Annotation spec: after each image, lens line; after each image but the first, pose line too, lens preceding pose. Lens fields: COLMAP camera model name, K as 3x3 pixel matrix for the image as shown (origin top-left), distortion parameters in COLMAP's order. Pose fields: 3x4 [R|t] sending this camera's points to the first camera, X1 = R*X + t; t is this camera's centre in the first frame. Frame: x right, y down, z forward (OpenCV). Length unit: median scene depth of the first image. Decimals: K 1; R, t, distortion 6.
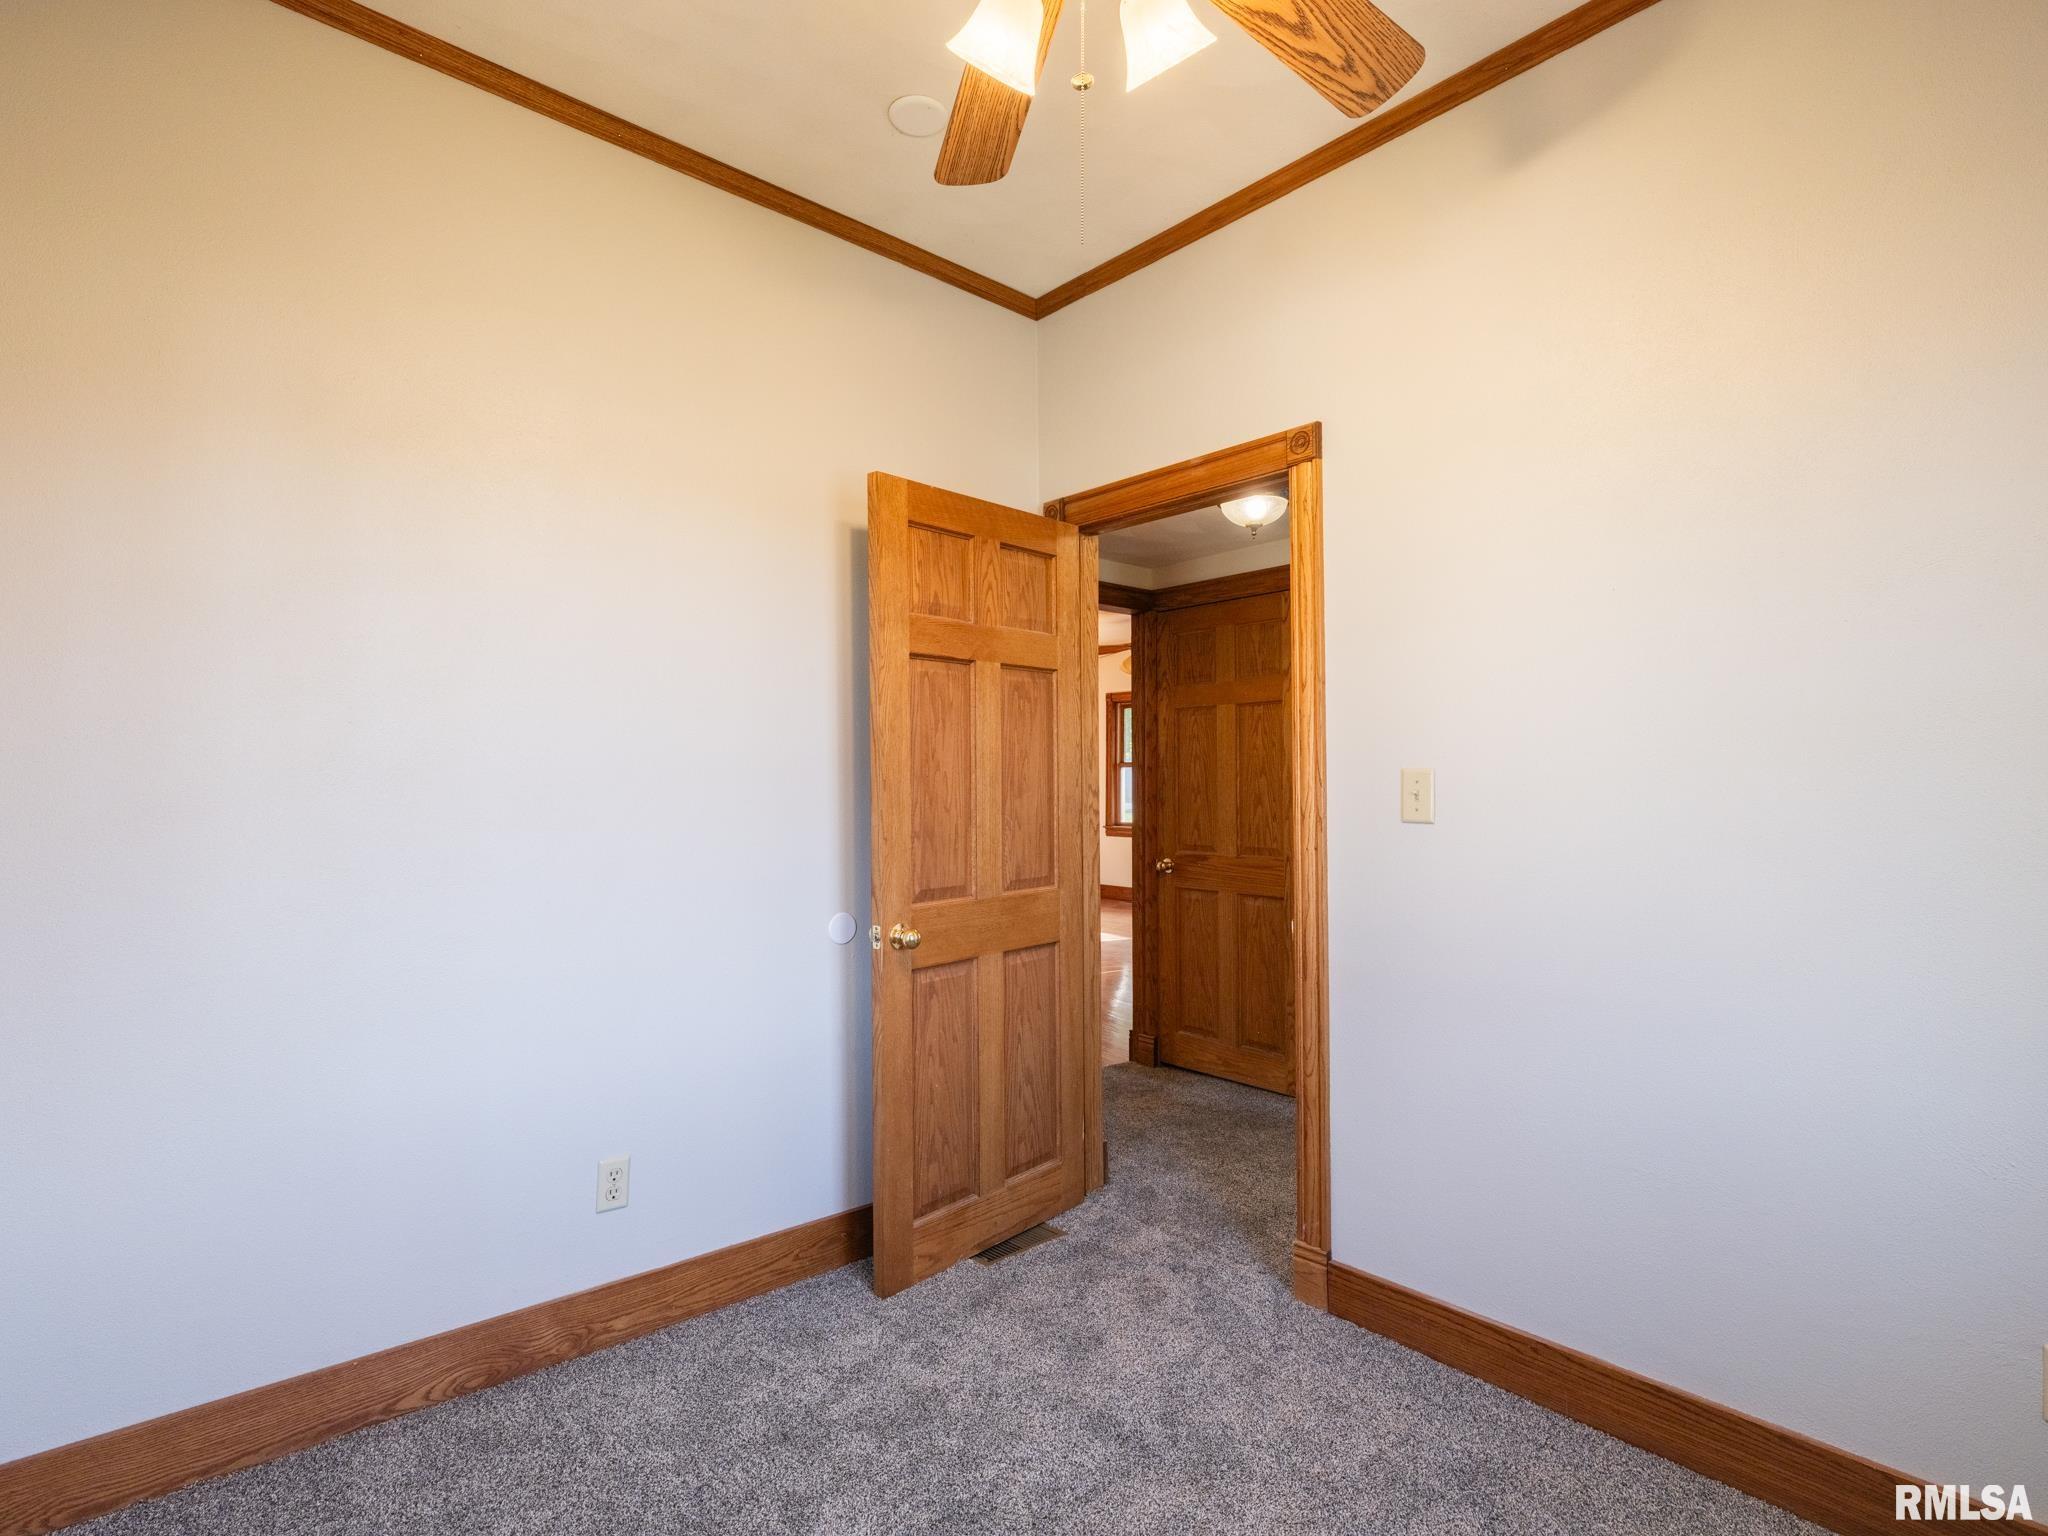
lens RADIAL K [[1014.2, 0, 1024.0], [0, 1014.2, 768.0], [0, 0, 1]] dist [0.001138, -0.000054]
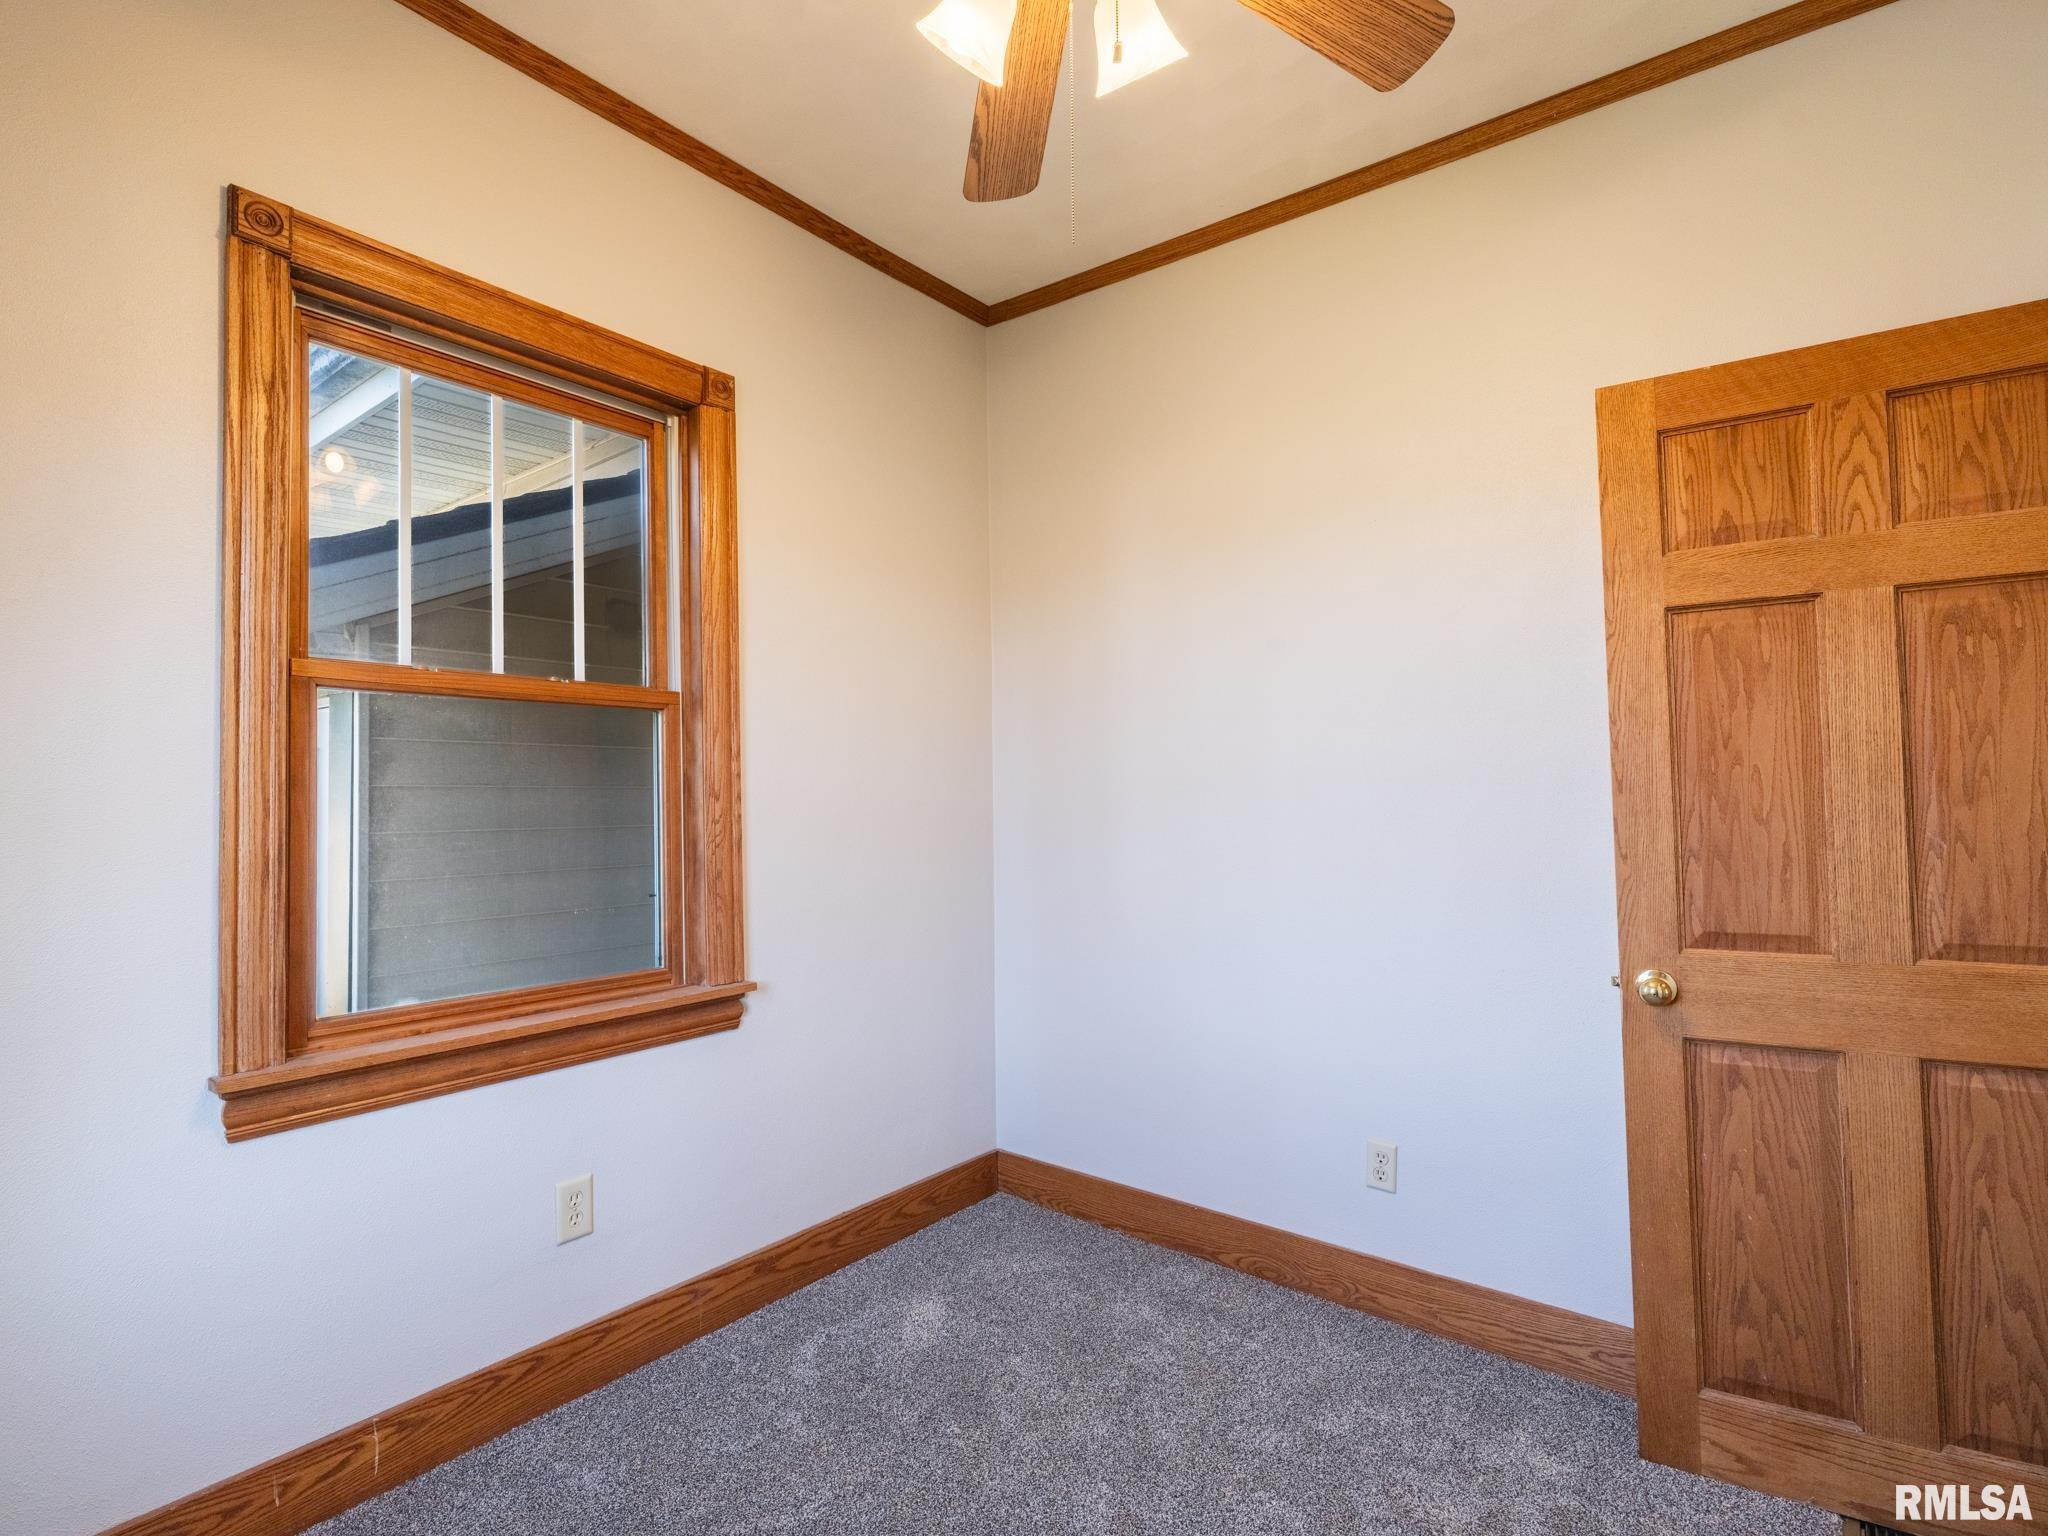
lens RADIAL K [[1038.1, 0, 1033.5], [0, 1038.1, 769.9], [0, 0, 1]] dist [-0.000751, 0.000164]
pose [[0.188445, -0.028217, -0.981678, 0.522287], [0.024165, 0.999418, -0.024088, 0.011896], [0.981786, -0.019184, 0.189018, 0.386183]]
